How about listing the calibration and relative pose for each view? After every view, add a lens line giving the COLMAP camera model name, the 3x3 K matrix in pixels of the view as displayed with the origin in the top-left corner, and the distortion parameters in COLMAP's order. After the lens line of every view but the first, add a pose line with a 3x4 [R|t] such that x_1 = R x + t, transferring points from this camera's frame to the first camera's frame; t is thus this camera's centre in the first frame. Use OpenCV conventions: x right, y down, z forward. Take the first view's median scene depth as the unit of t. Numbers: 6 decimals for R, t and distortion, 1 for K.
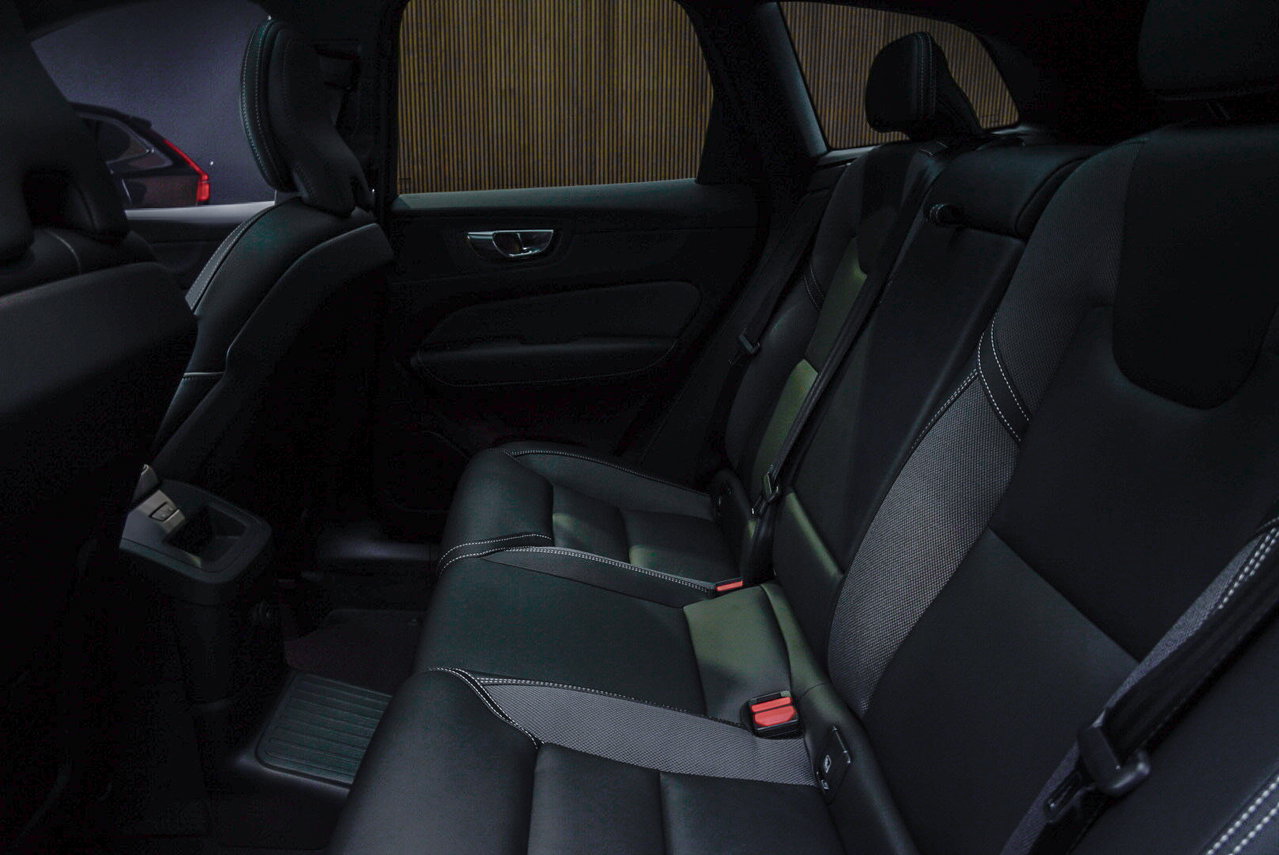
lens RADIAL K [[907.3, 0, 639.5], [0, 907.3, 427.5], [0, 0, 1]] dist [-0.088777, 0.003241]
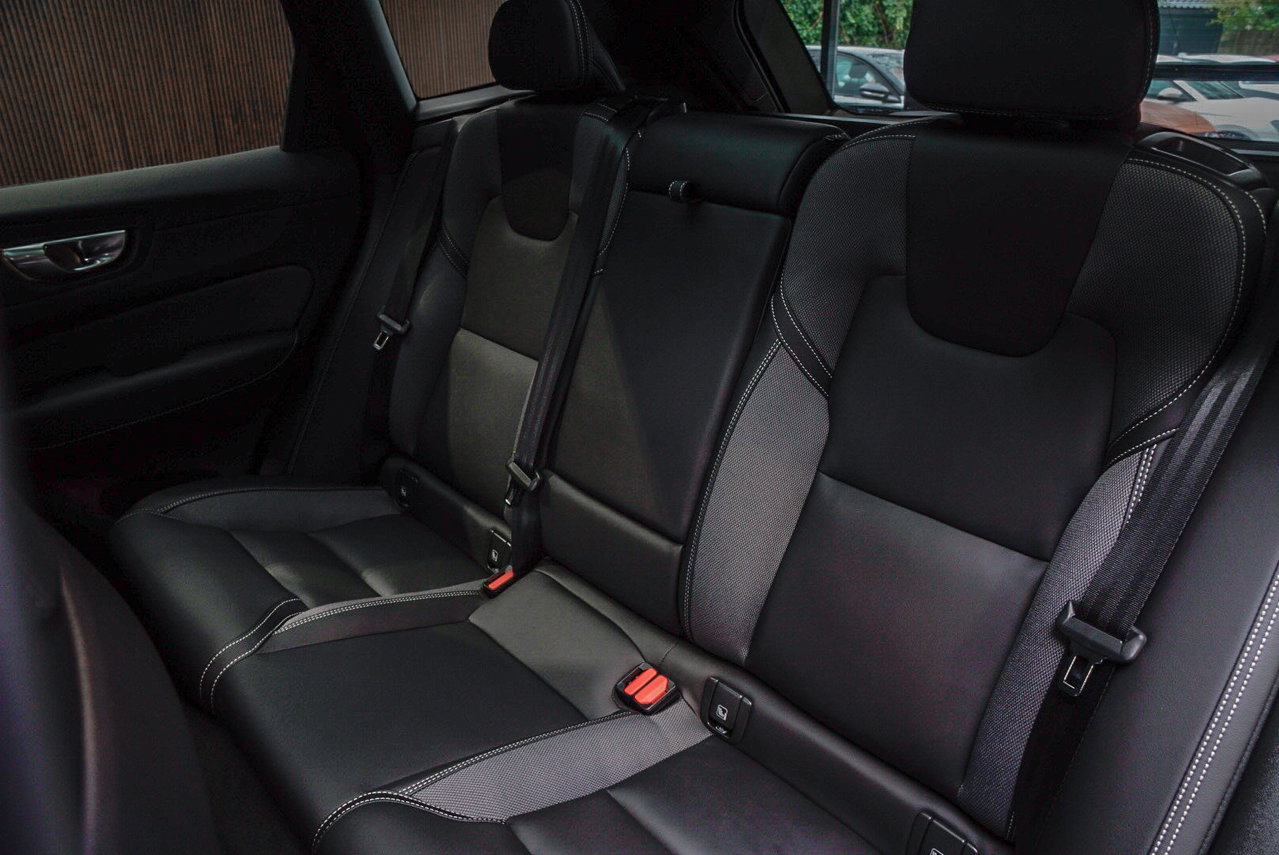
lens RADIAL K [[907.3, 0, 639.5], [0, 907.3, 427.5], [0, 0, 1]] dist [-0.088777, 0.003241]
pose [[0.784093, -0.260484, 0.563335, -0.308928], [0.192416, 0.964965, 0.178376, -0.139303], [-0.590063, -0.031468, 0.806744, 0.130835]]
